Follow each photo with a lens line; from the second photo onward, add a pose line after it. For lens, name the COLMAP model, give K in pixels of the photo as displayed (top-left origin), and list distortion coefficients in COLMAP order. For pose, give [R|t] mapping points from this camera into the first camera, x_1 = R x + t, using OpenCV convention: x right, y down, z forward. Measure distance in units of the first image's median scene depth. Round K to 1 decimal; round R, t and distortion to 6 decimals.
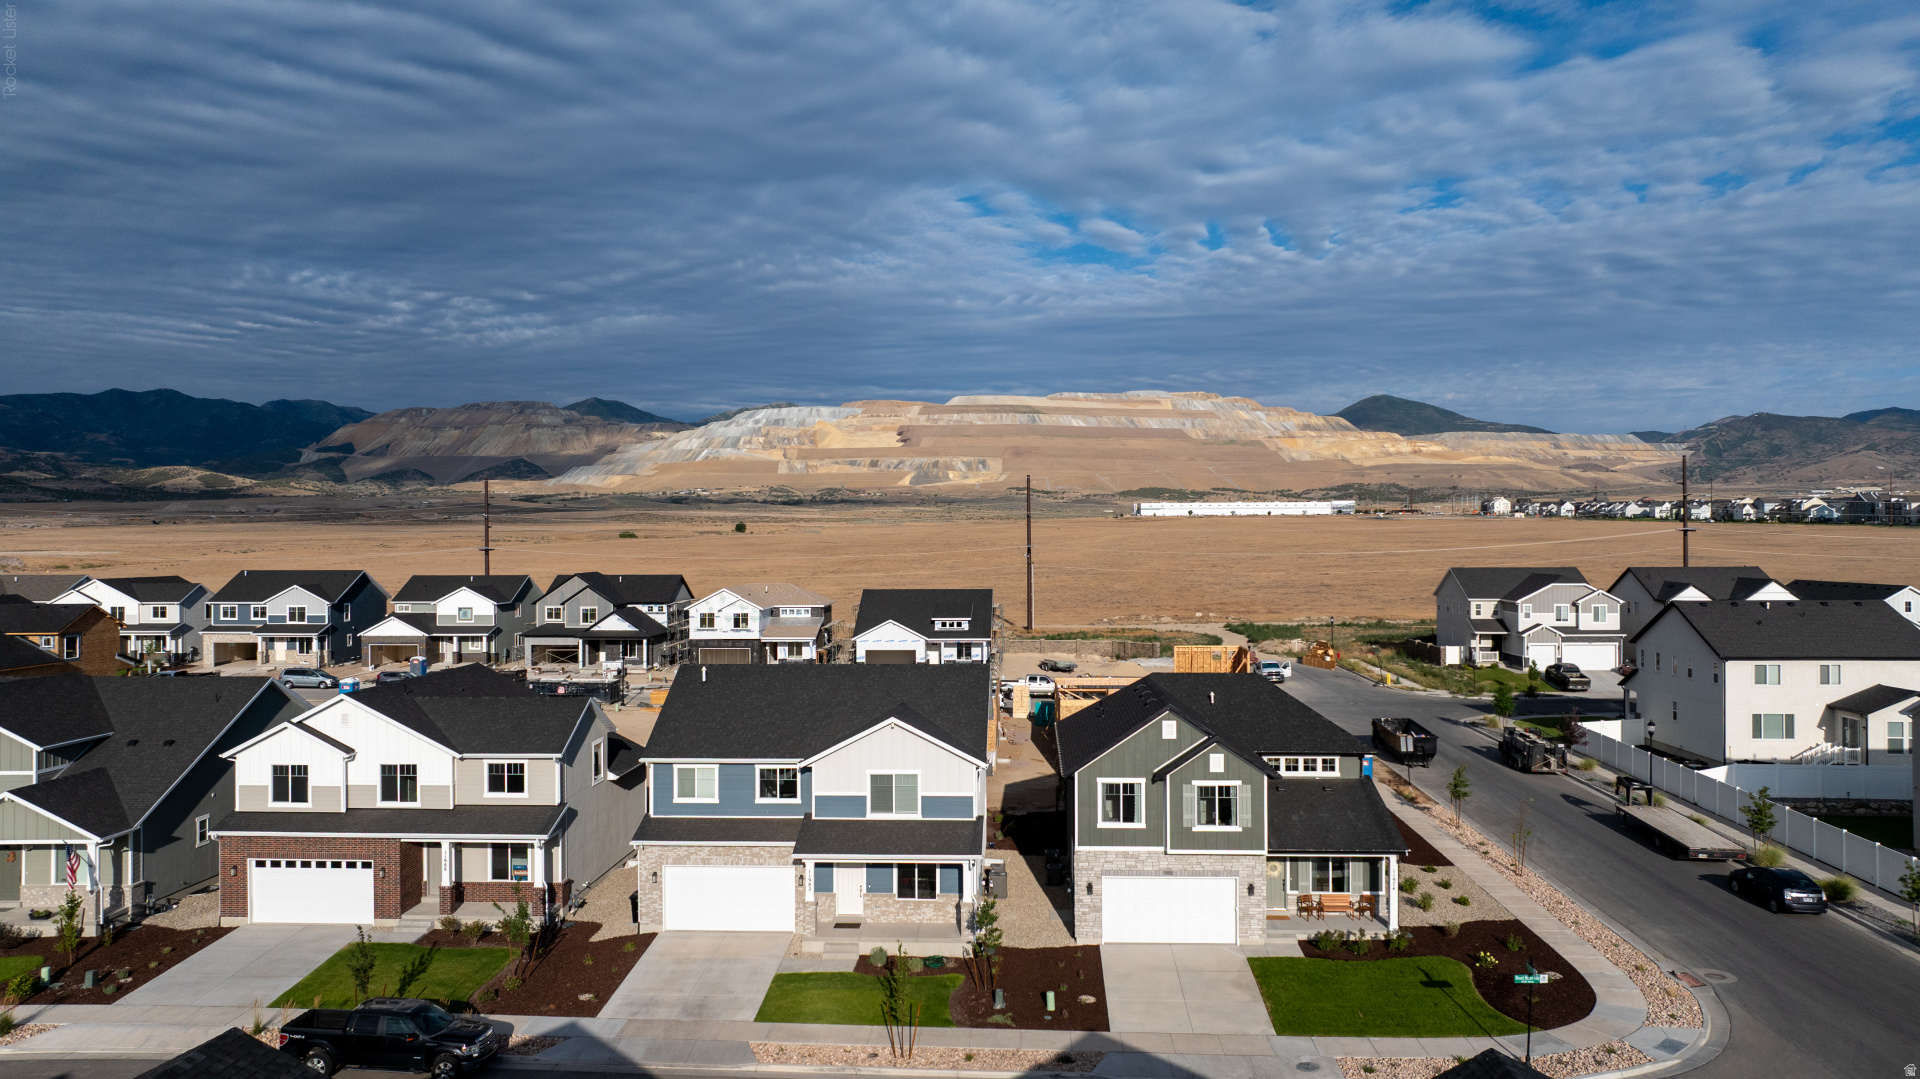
lens RADIAL K [[1343.8, 0, 963.5], [0, 1343.8, 537.3], [0, 0, 1]] dist [-0.019665, 0.001252]
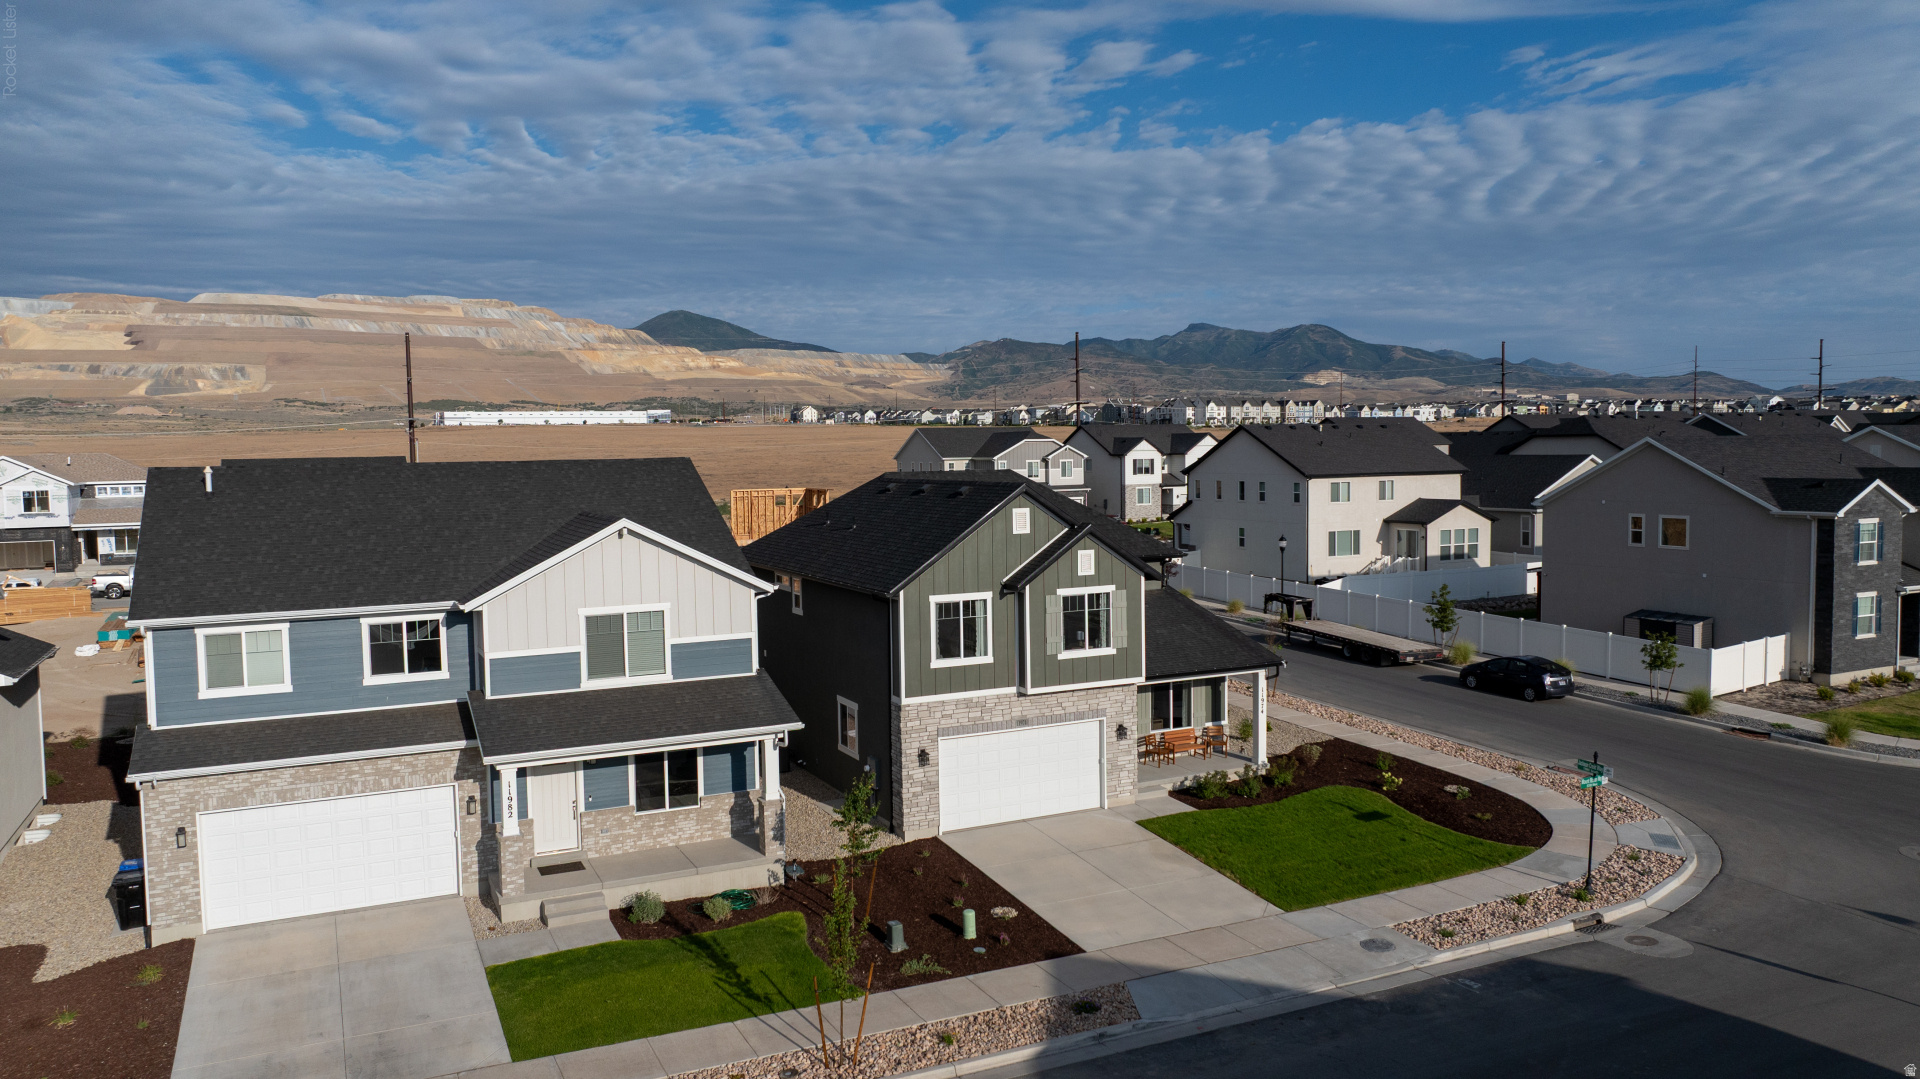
lens RADIAL K [[1343.8, 0, 963.5], [0, 1343.8, 537.3], [0, 0, 1]] dist [-0.019665, 0.001252]
pose [[0.873034, -0.041699, 0.485872, -0.206055], [0.010917, 0.997759, 0.066015, 0.100767], [-0.487536, -0.052329, 0.871533, 0.383988]]
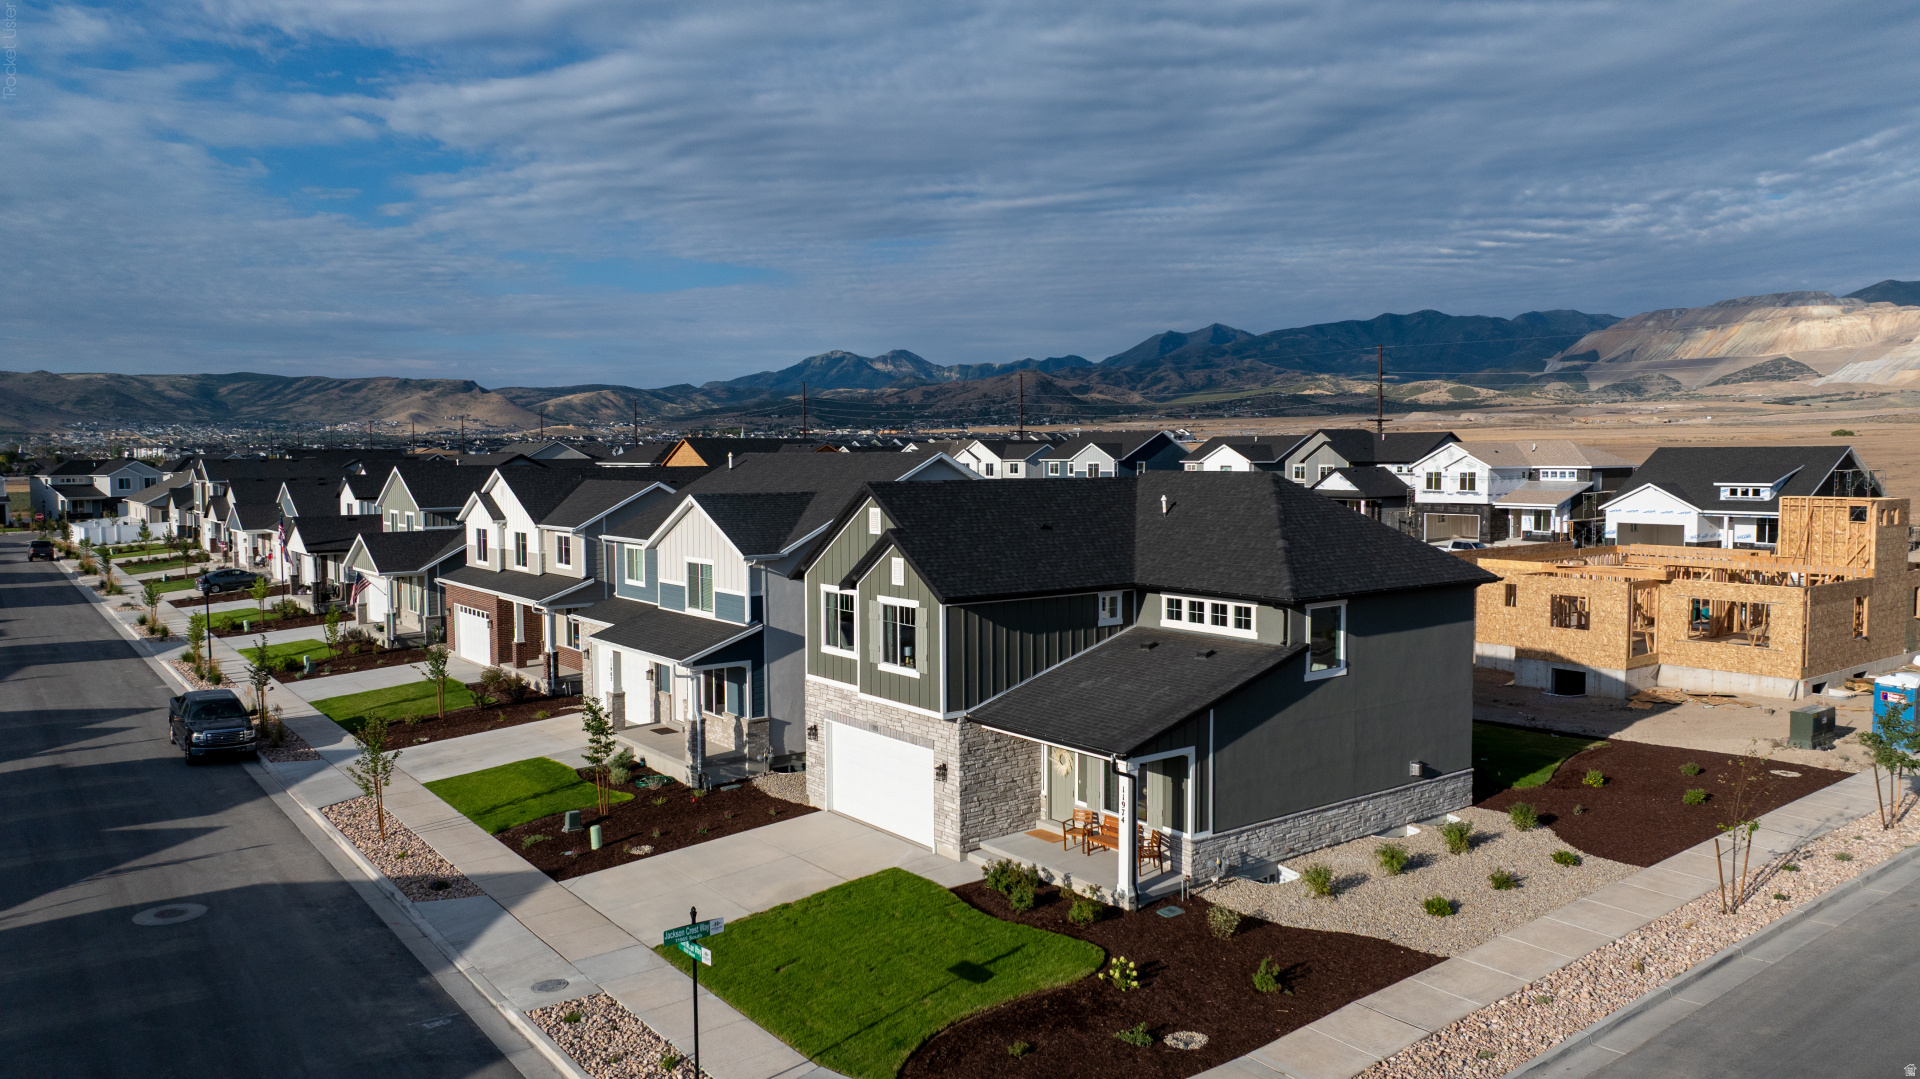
lens RADIAL K [[1343.8, 0, 963.5], [0, 1343.8, 537.3], [0, 0, 1]] dist [-0.019665, 0.001252]
pose [[0.642930, 0.047290, -0.764463, 0.675224], [0.004394, 0.997848, 0.065422, 0.102619], [0.765912, -0.045421, 0.641339, 0.570195]]
